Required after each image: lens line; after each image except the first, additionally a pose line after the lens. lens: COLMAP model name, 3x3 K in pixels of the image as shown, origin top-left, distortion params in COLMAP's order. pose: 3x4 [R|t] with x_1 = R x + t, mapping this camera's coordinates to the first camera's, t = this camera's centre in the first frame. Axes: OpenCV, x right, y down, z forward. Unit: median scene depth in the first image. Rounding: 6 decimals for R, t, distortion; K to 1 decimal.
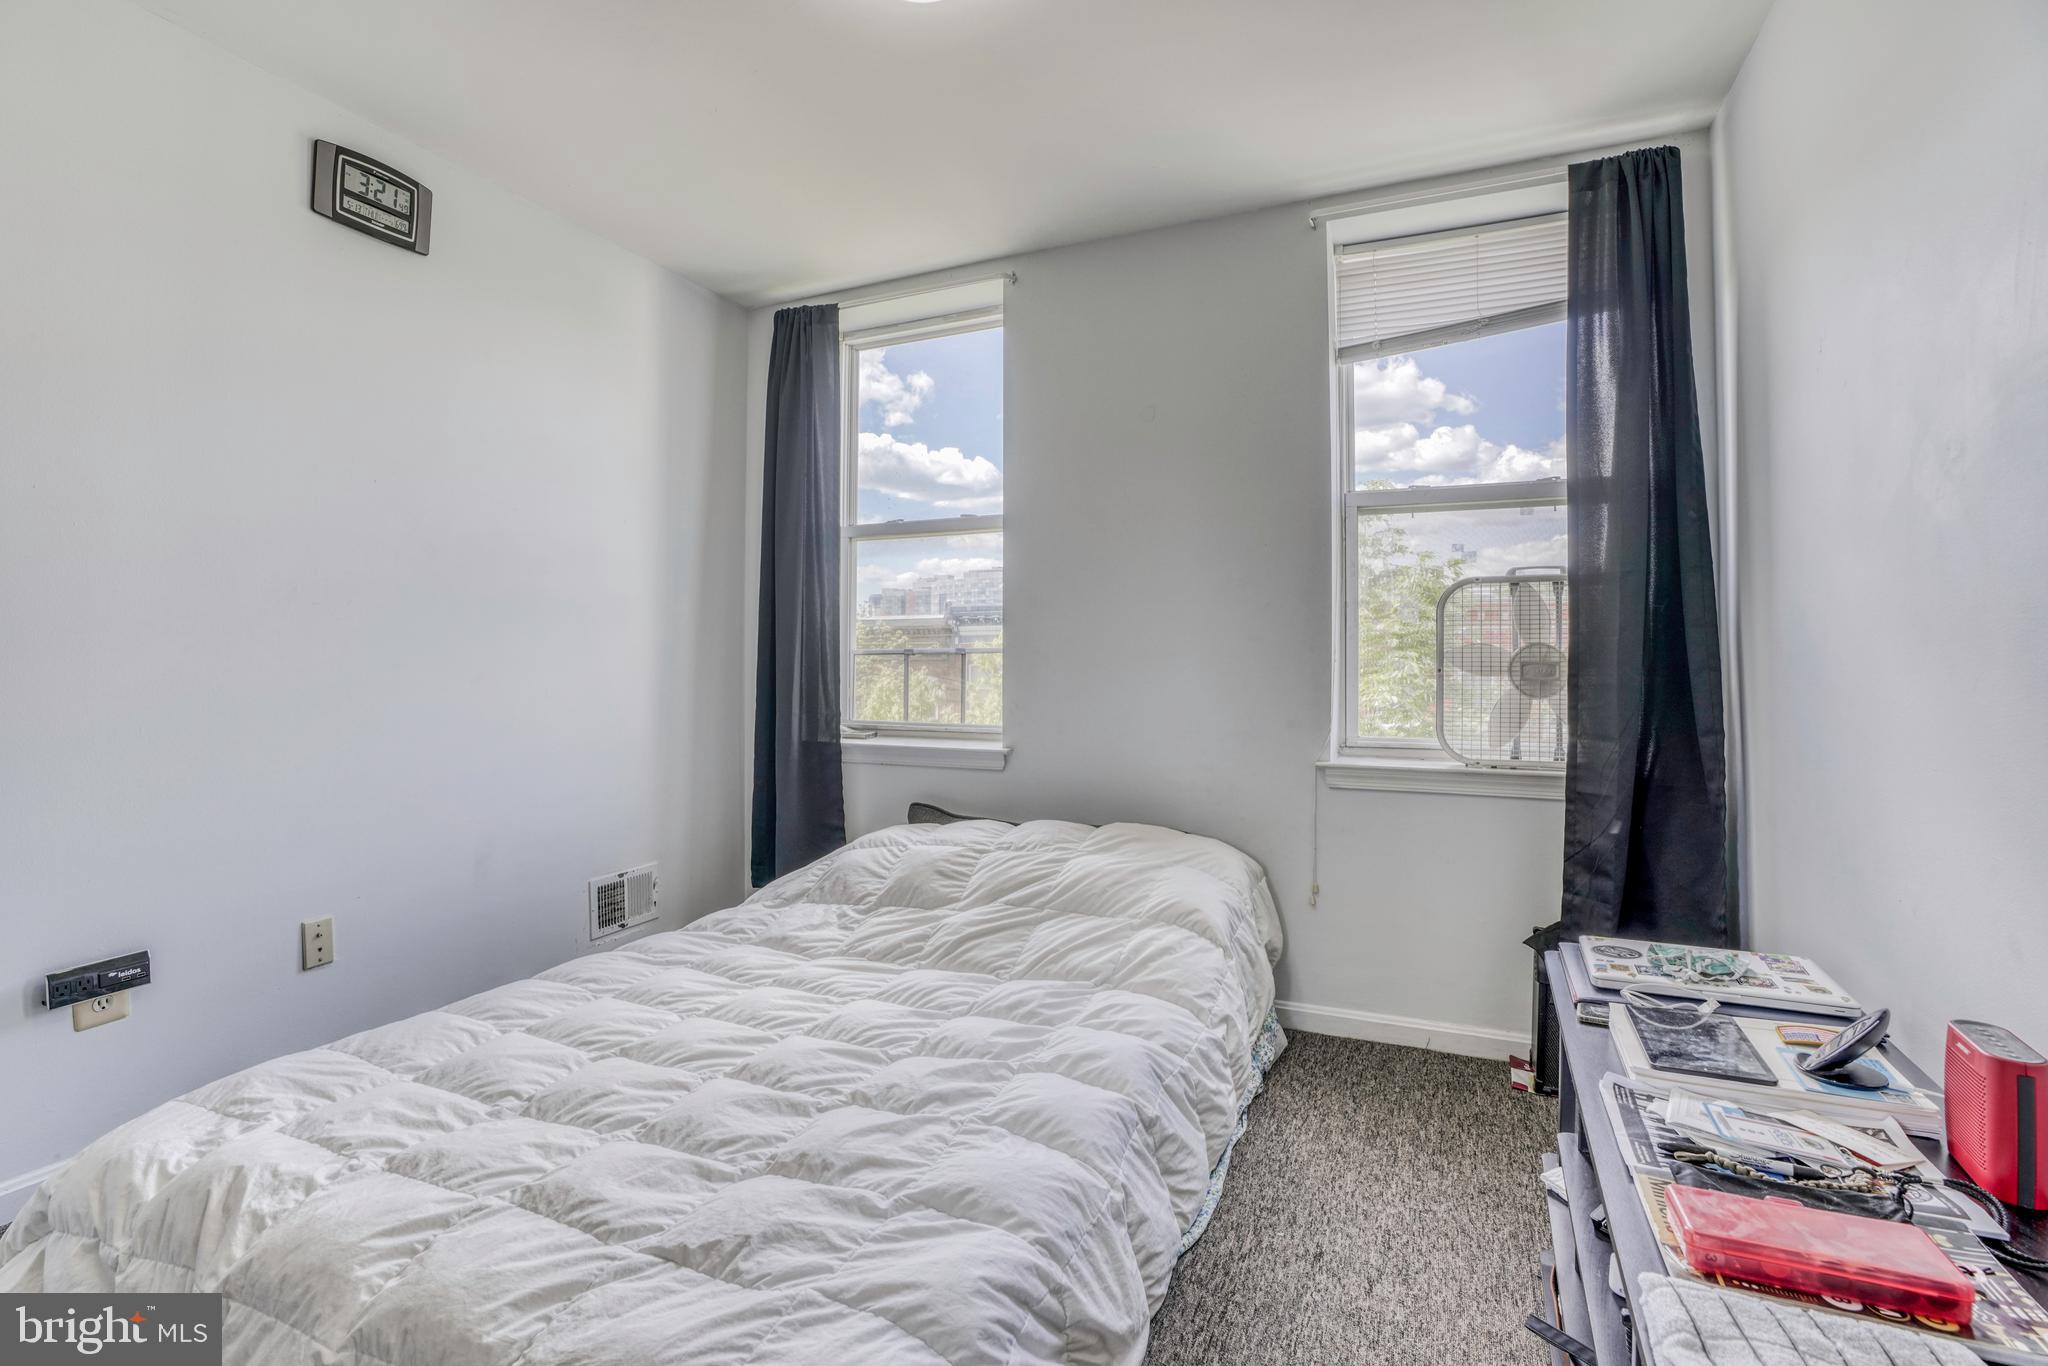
lens RADIAL K [[977.4, 0, 1021.1], [0, 977.4, 687.0], [0, 0, 1]] dist [-0.067258, 0.028725]
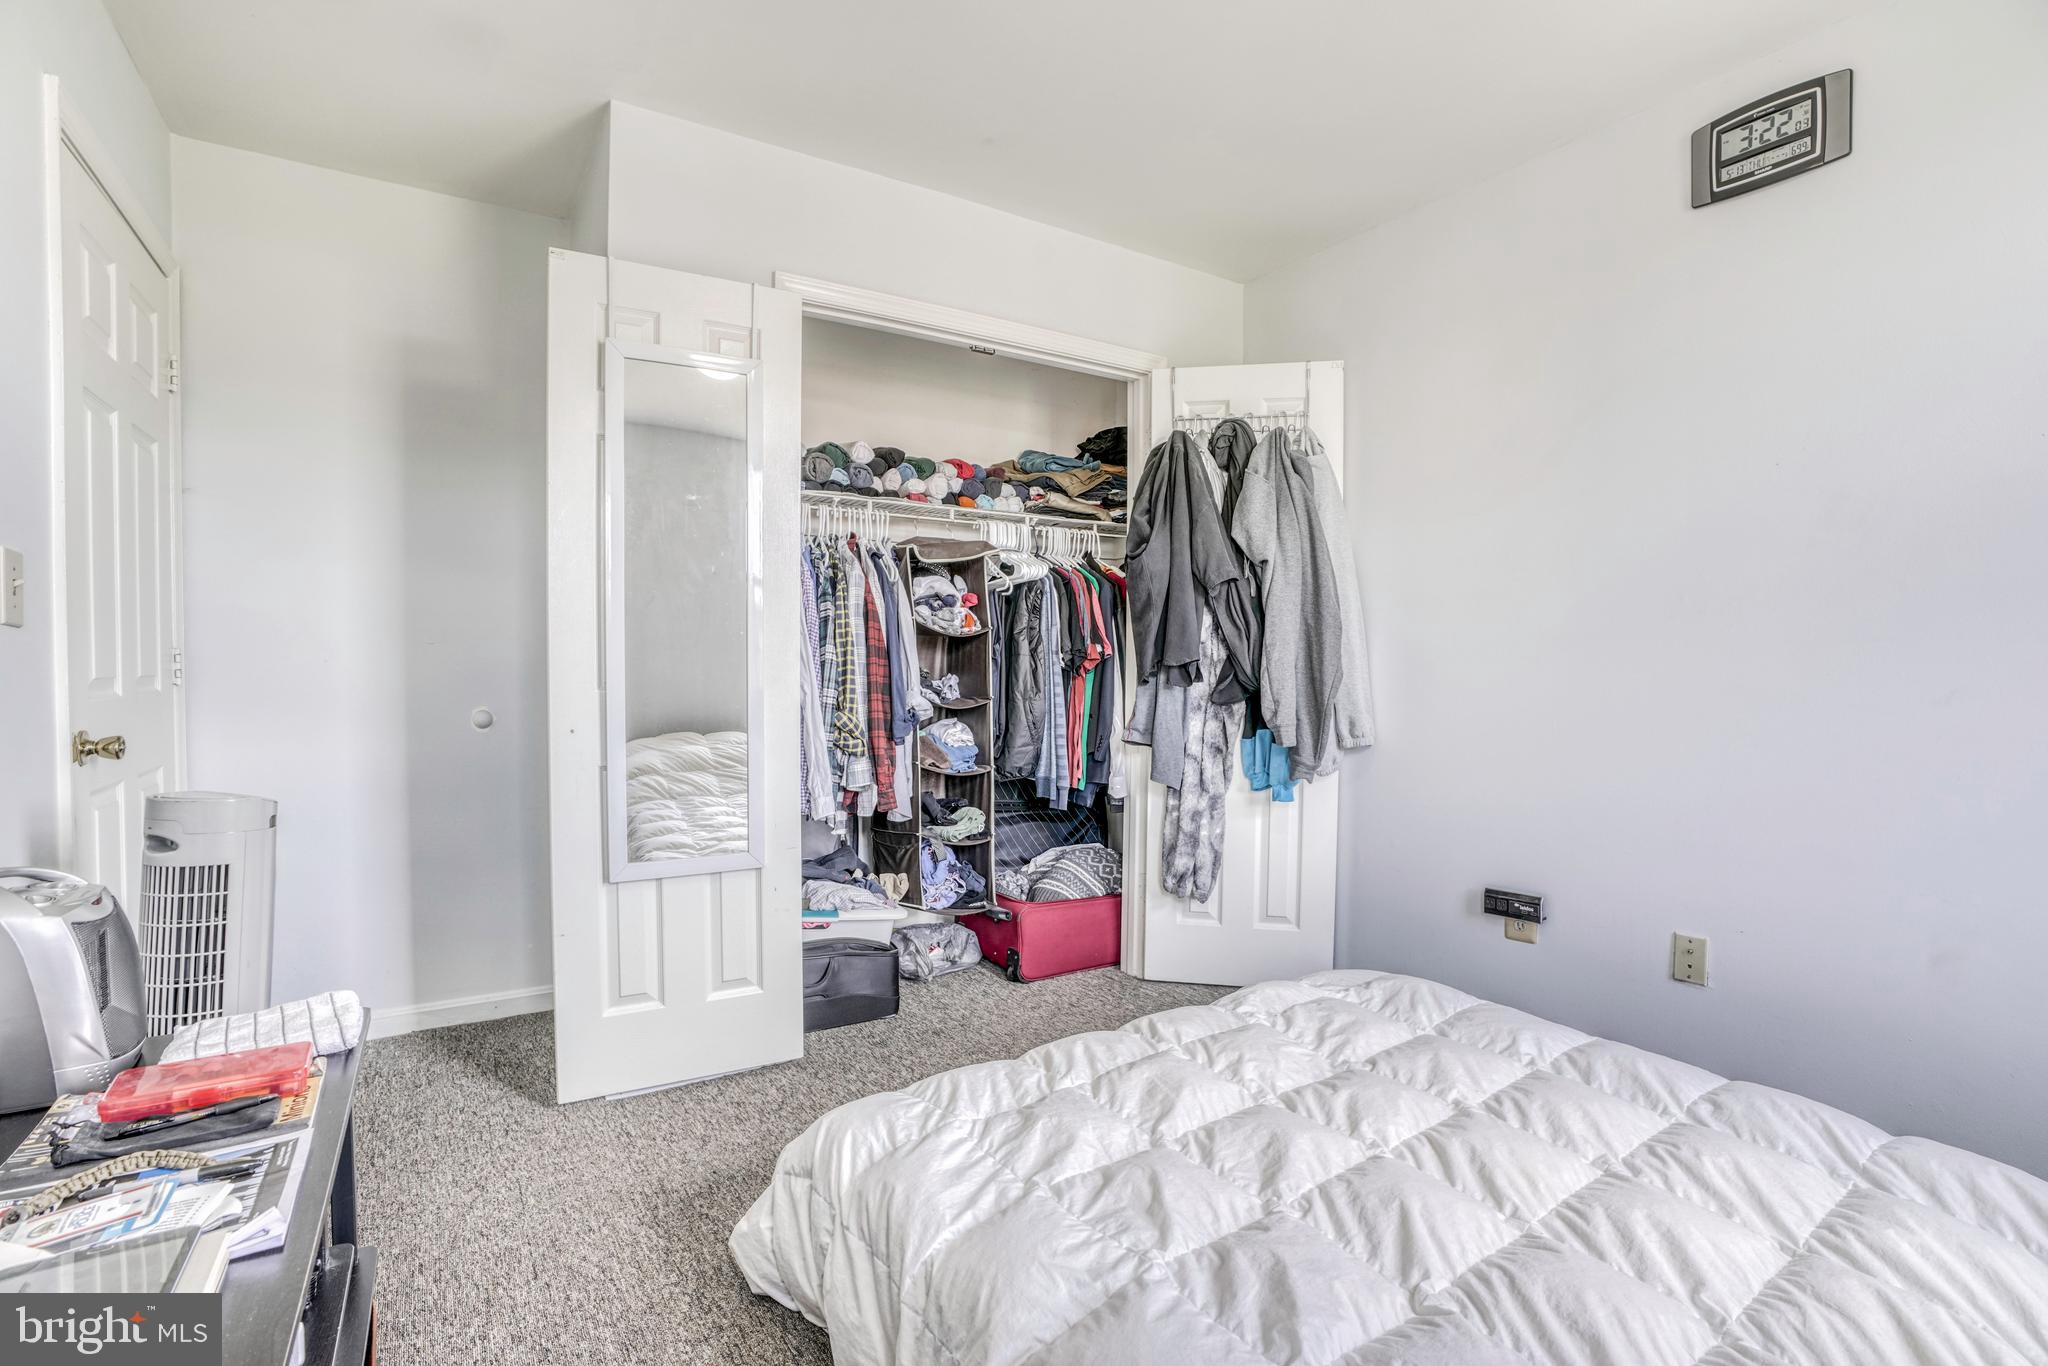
lens RADIAL K [[977.4, 0, 1021.1], [0, 977.4, 687.0], [0, 0, 1]] dist [-0.067258, 0.028725]
pose [[-0.561620, 0.016316, -0.827235, 0.441830], [-0.029366, 0.998783, 0.039636, -0.027005], [0.826874, 0.046553, -0.560457, 0.960404]]
